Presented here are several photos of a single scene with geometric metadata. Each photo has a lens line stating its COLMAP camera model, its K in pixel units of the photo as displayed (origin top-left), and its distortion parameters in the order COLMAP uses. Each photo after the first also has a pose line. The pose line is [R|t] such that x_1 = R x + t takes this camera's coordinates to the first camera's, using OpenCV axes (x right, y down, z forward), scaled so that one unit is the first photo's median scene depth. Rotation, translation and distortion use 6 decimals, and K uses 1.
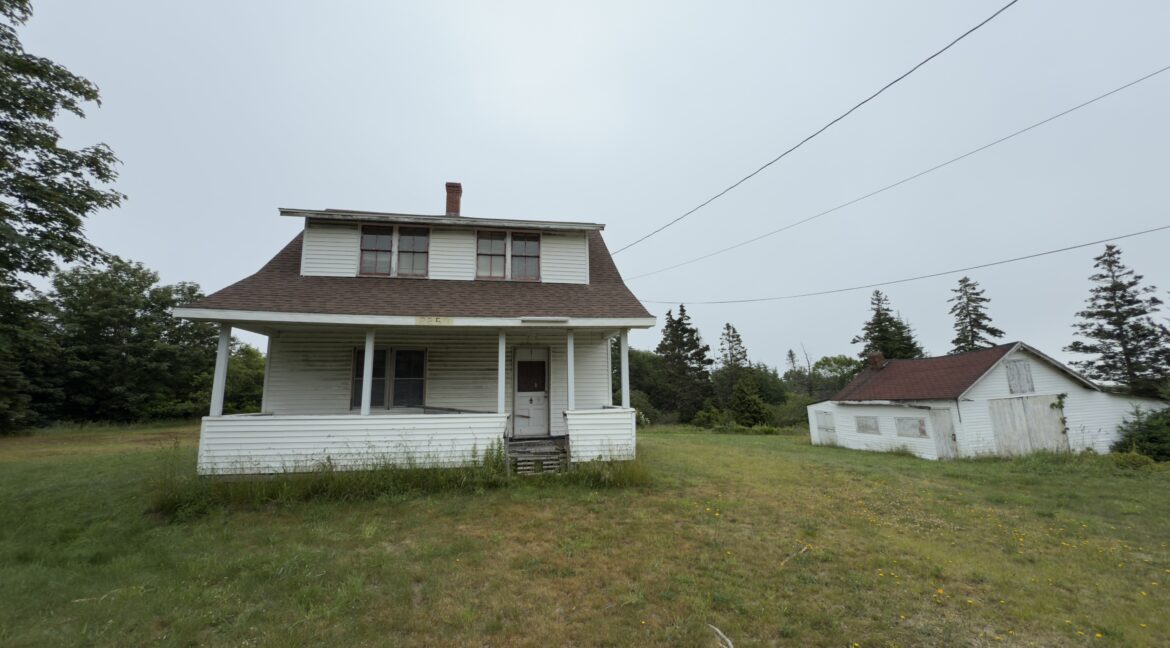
lens RADIAL K [[460.4, 0, 584.4], [0, 460.4, 325.5], [0, 0, 1]] dist [-0.001632, 0.000041]
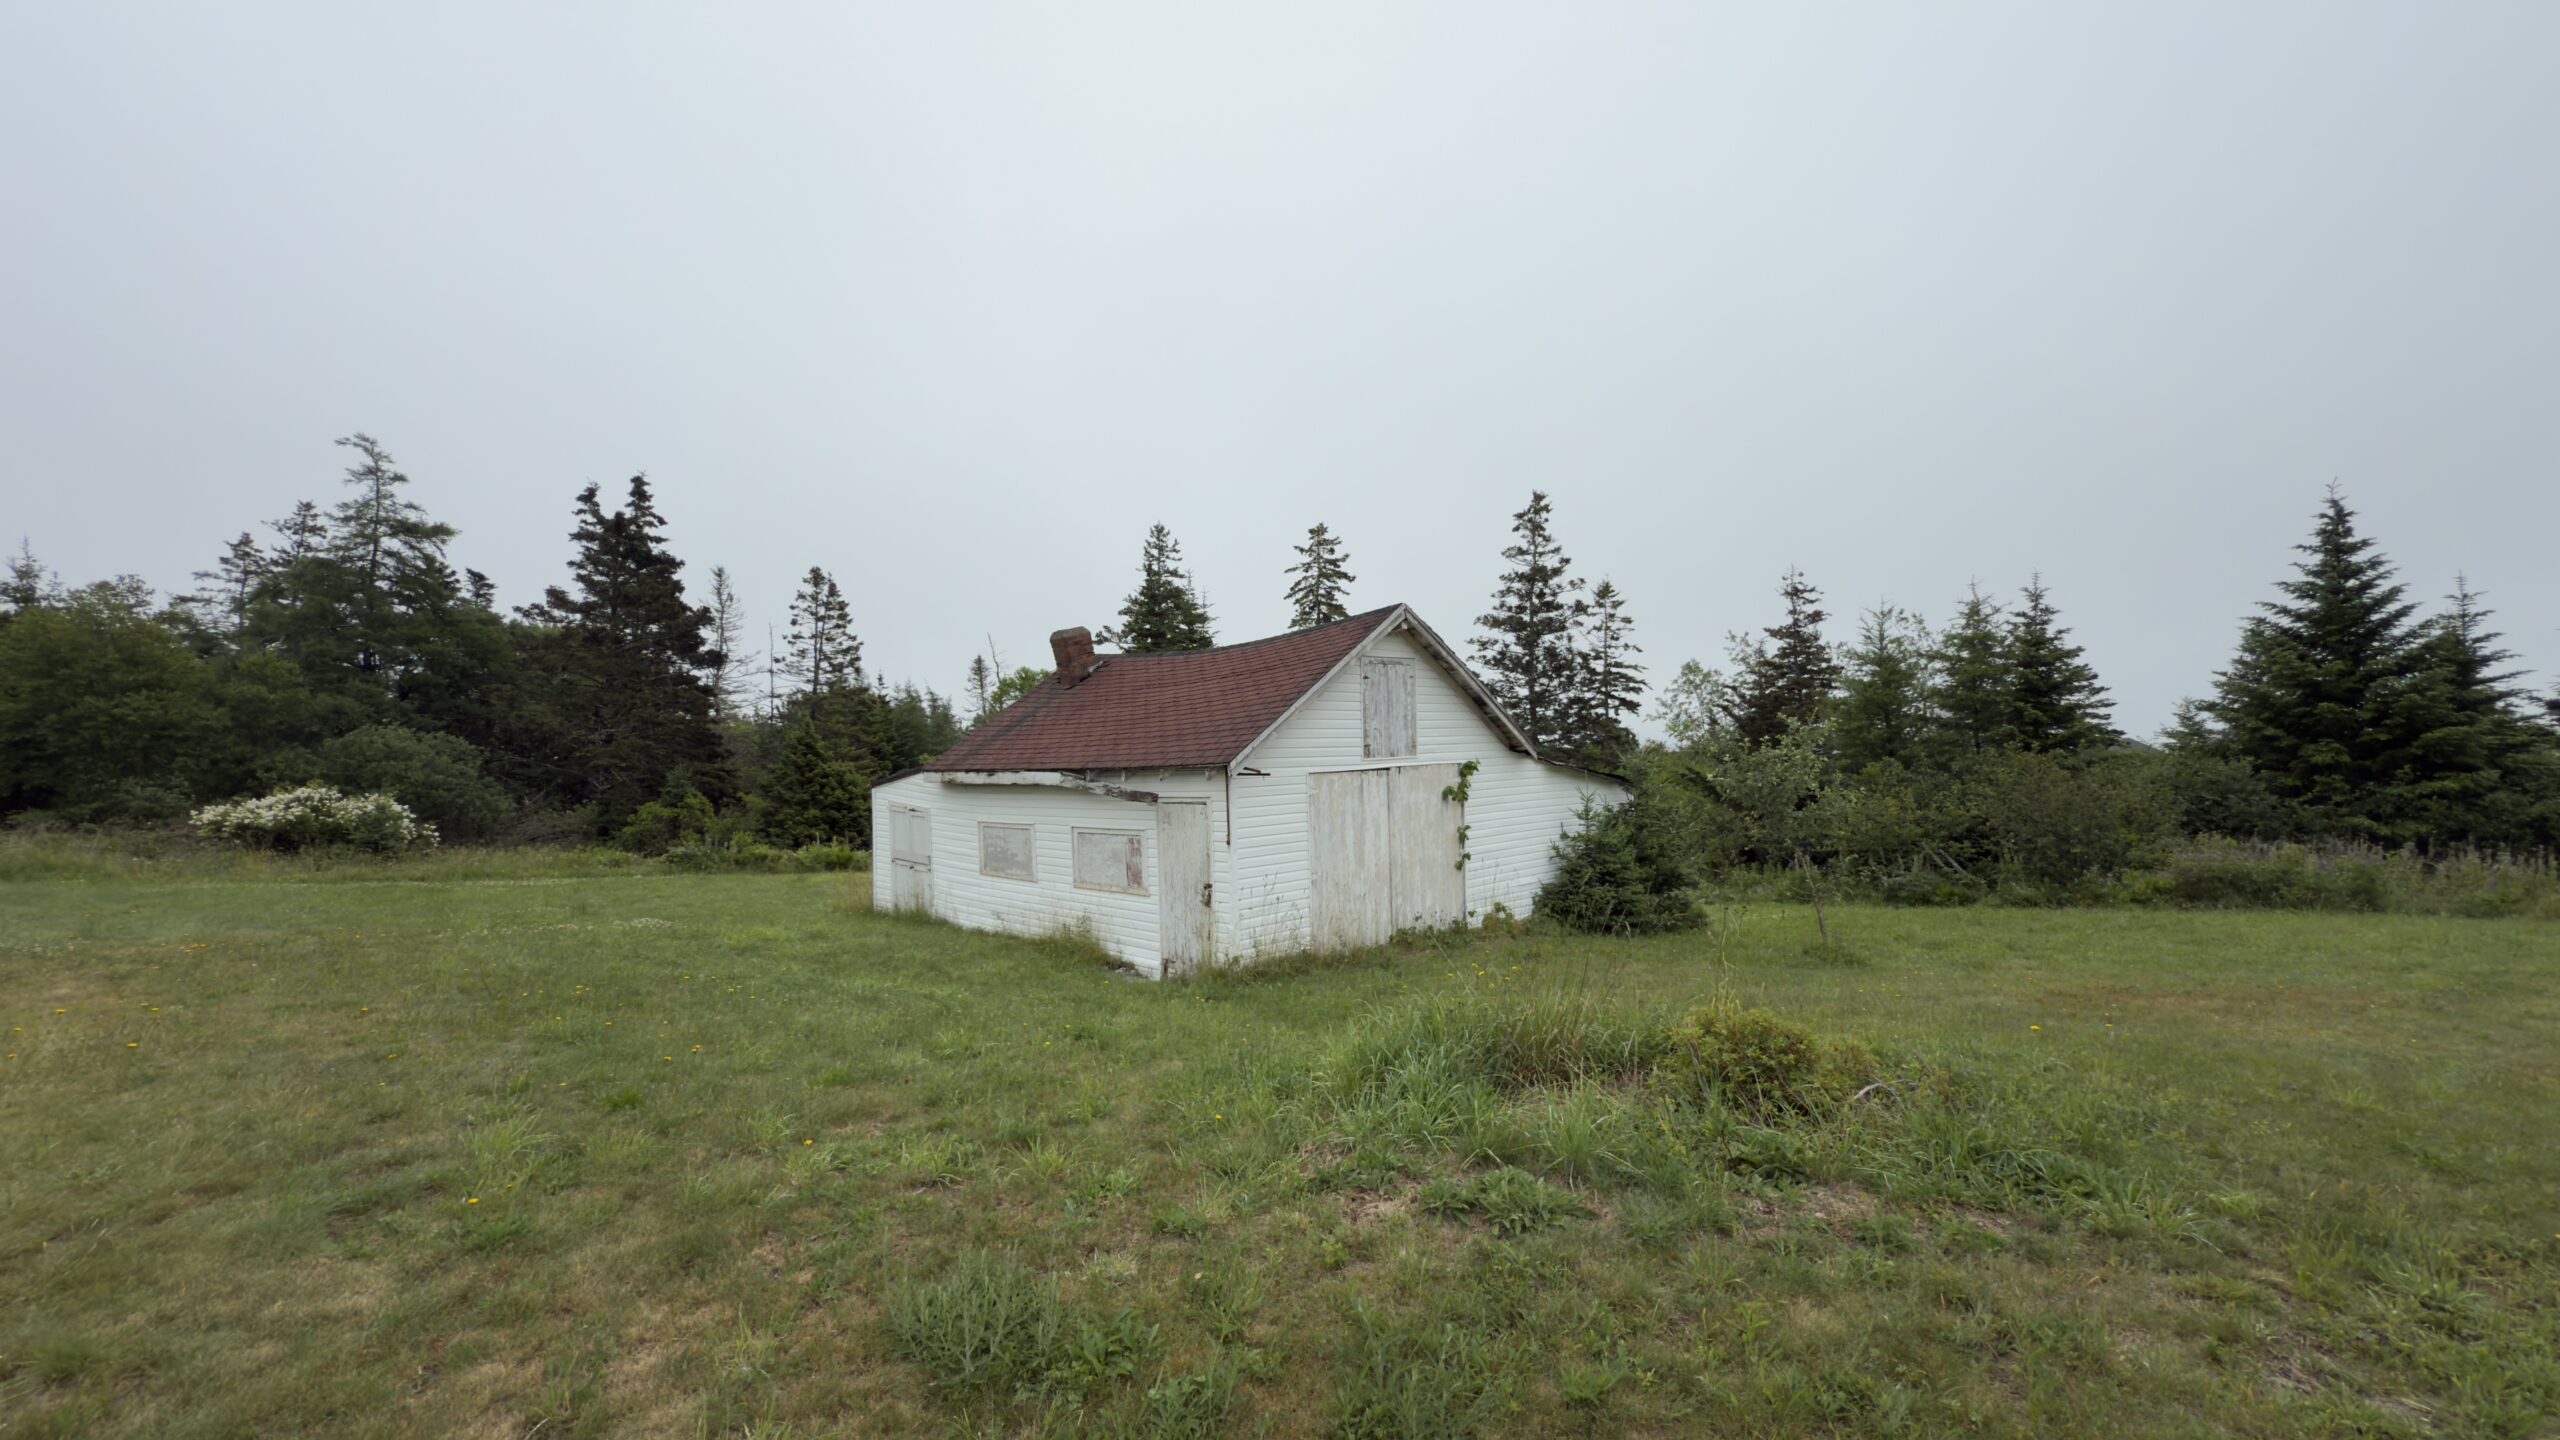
lens RADIAL K [[1007.4, 0, 1279.7], [0, 1007.4, 720.1], [0, 0, 1]] dist [-0.001632, 0.000041]
pose [[0.789225, 0.054127, 0.611715, 0.271855], [-0.116218, 0.991272, 0.062231, 0.052572], [-0.603007, -0.120207, 0.788627, 0.293095]]
